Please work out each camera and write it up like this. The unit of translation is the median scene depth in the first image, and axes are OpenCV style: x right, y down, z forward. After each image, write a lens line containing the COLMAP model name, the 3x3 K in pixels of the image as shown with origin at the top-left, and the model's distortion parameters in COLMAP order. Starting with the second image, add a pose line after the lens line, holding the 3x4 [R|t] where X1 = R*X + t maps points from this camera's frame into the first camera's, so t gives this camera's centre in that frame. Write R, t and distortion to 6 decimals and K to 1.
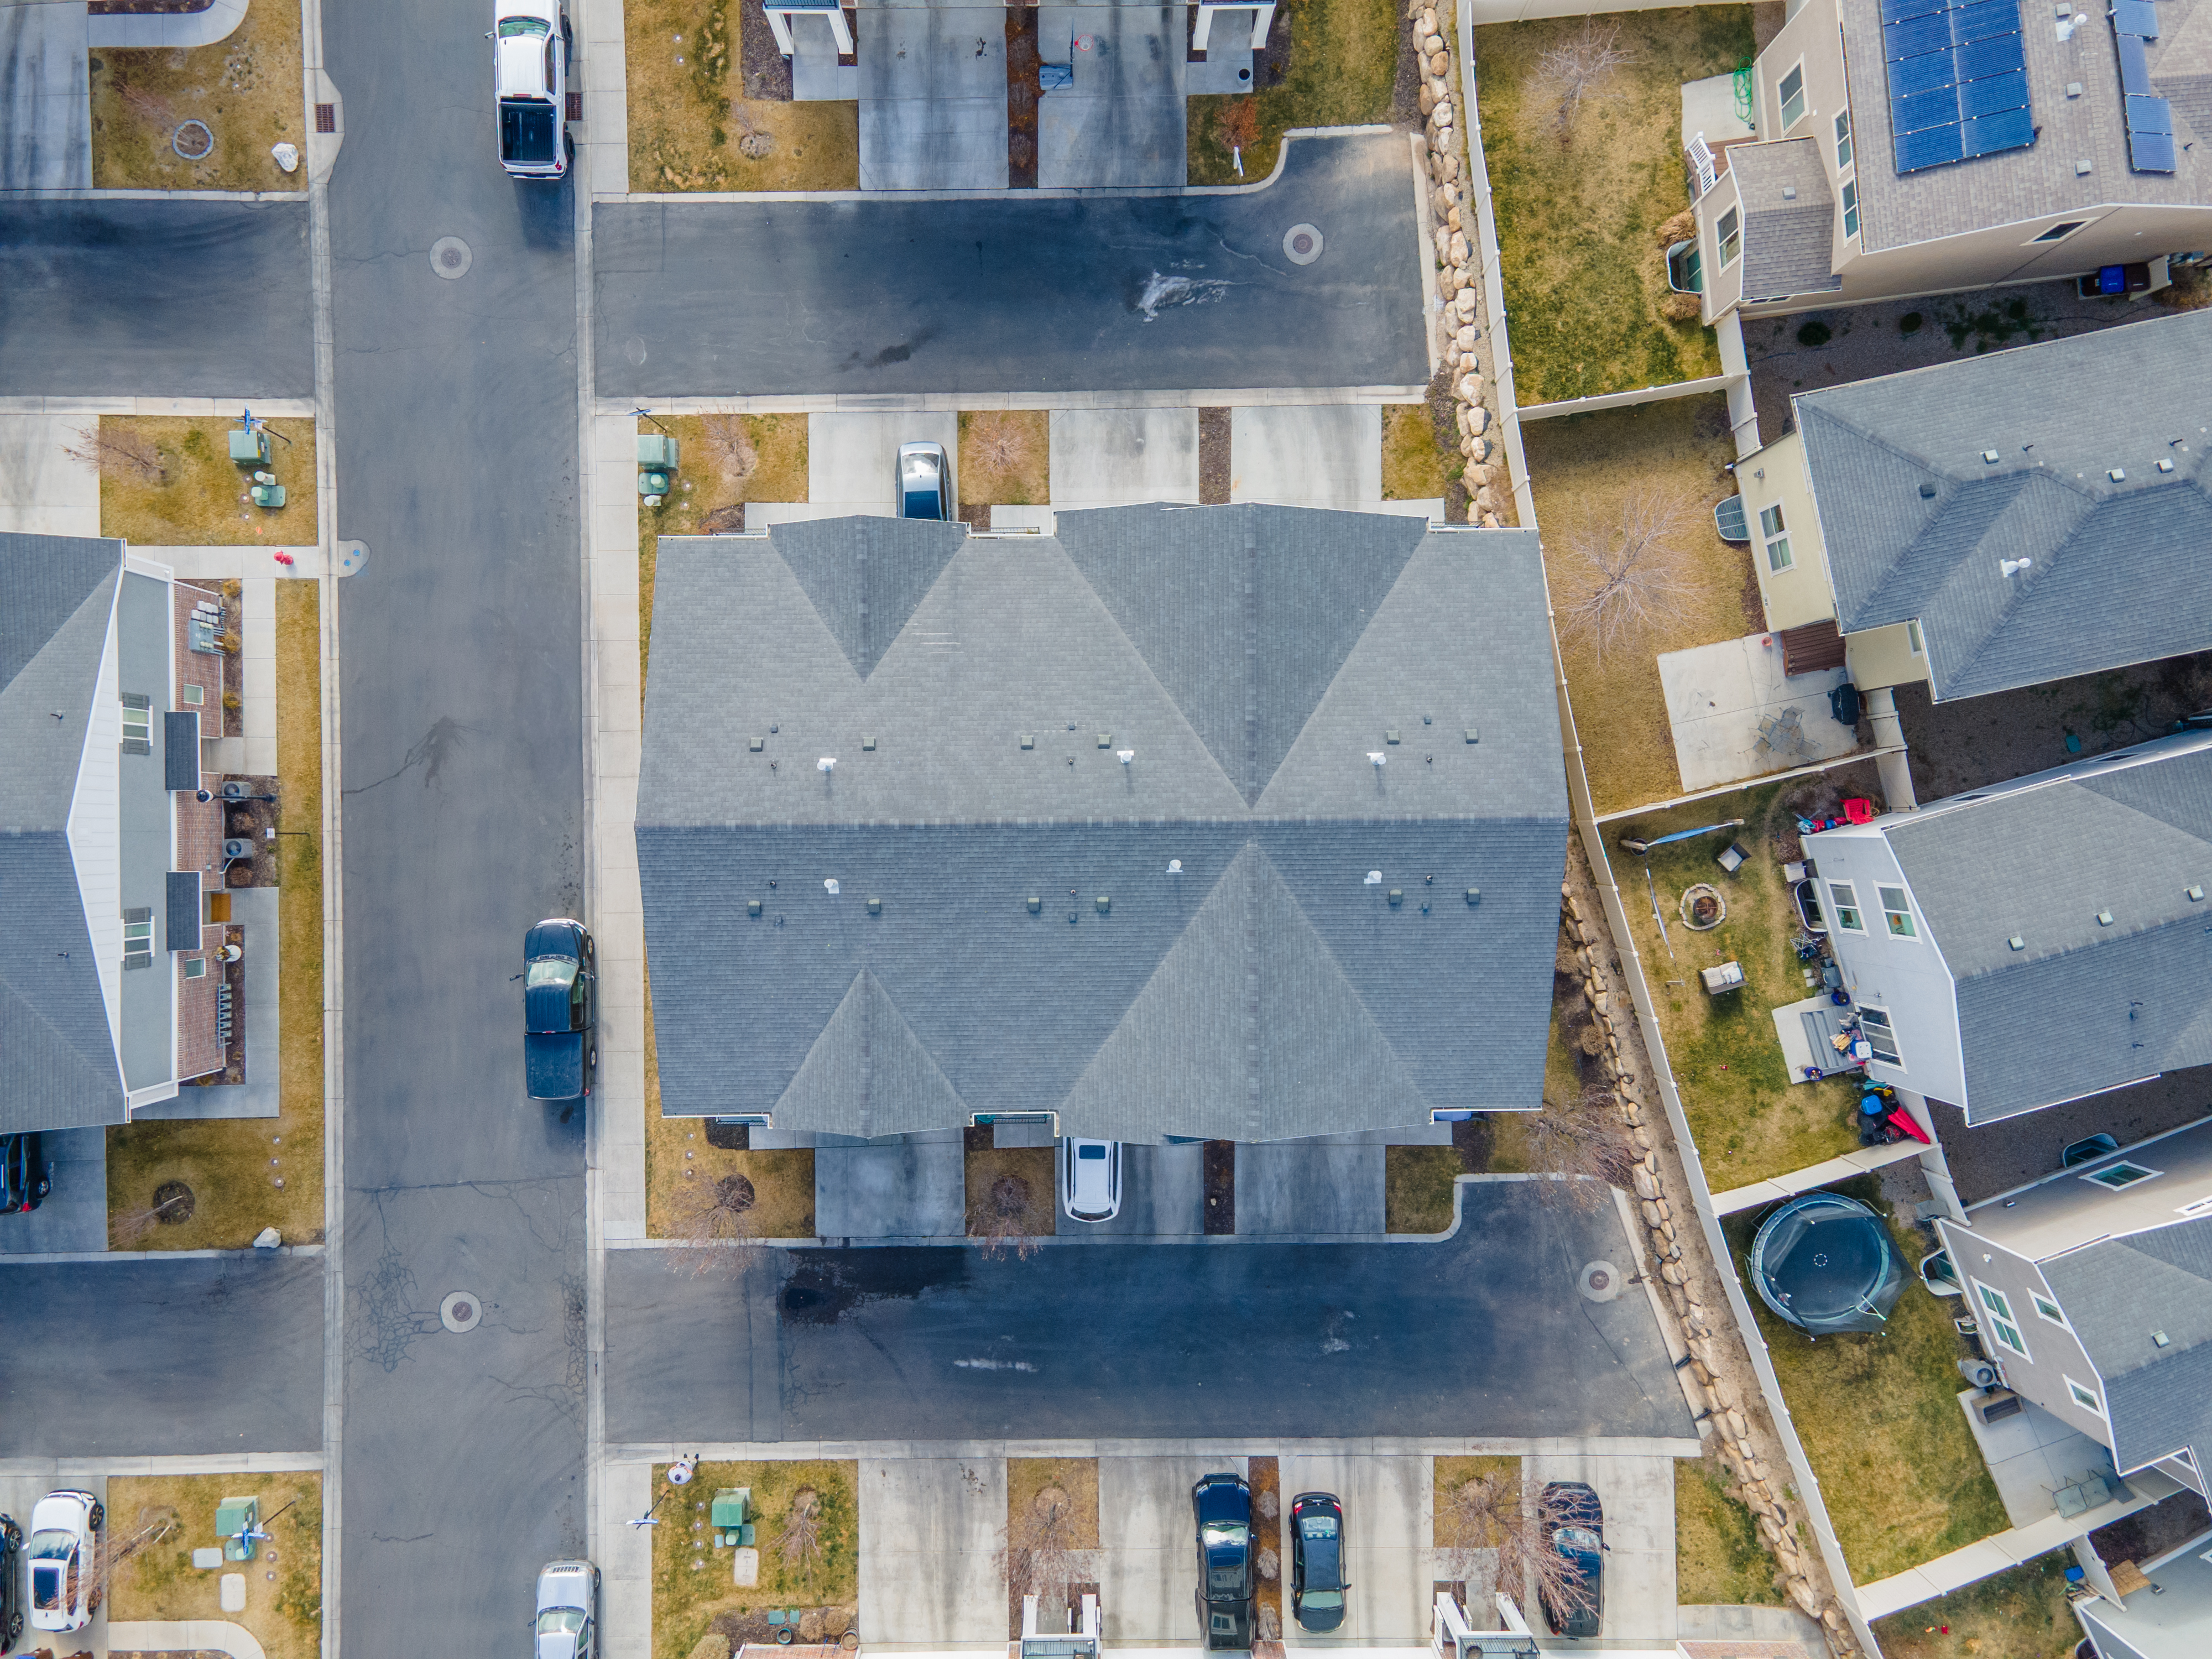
lens RADIAL K [[1643.2, 0, 1087.6], [0, 1643.2, 826.5], [0, 0, 1]] dist [-0.000609, 0.083858]
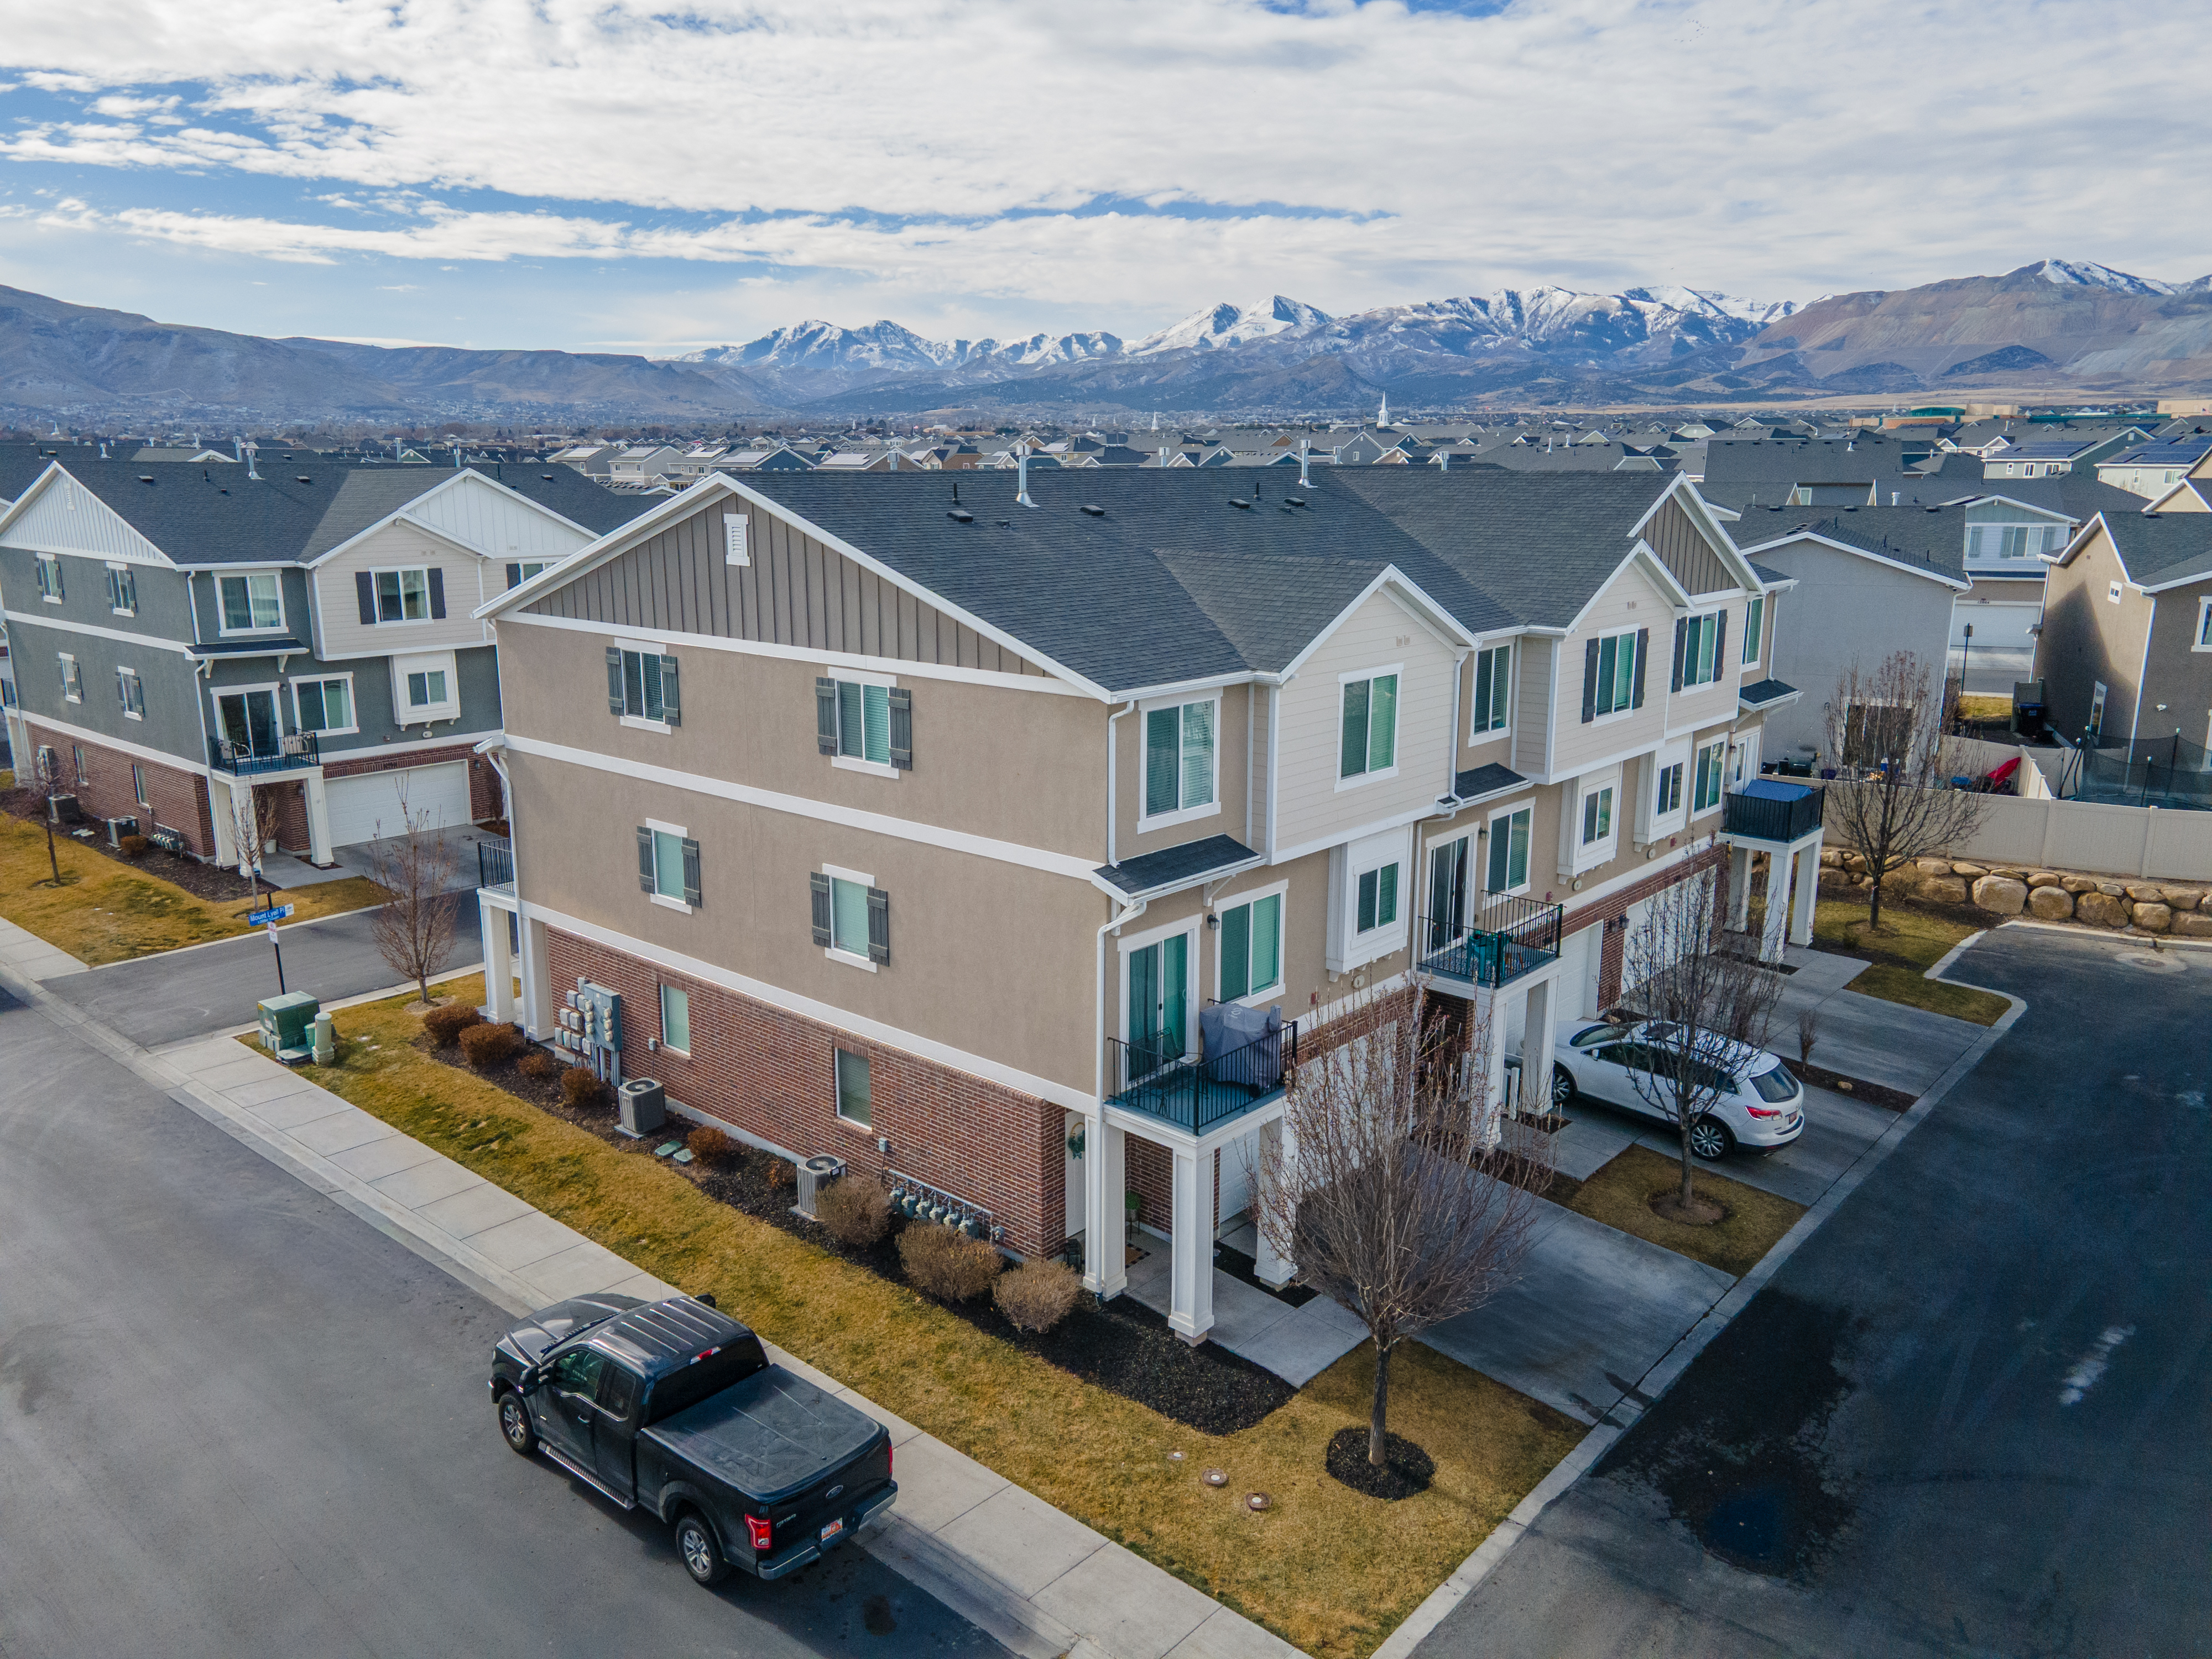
lens RADIAL K [[1611.6, 0, 1078.1], [0, 1611.6, 826.1], [0, 0, 1]] dist [0.038043, -0.003914]
pose [[0.673712, -0.169040, 0.719401, -0.491911], [0.738973, 0.161492, -0.654094, 0.385301], [-0.005609, 0.972289, 0.233715, 0.779580]]
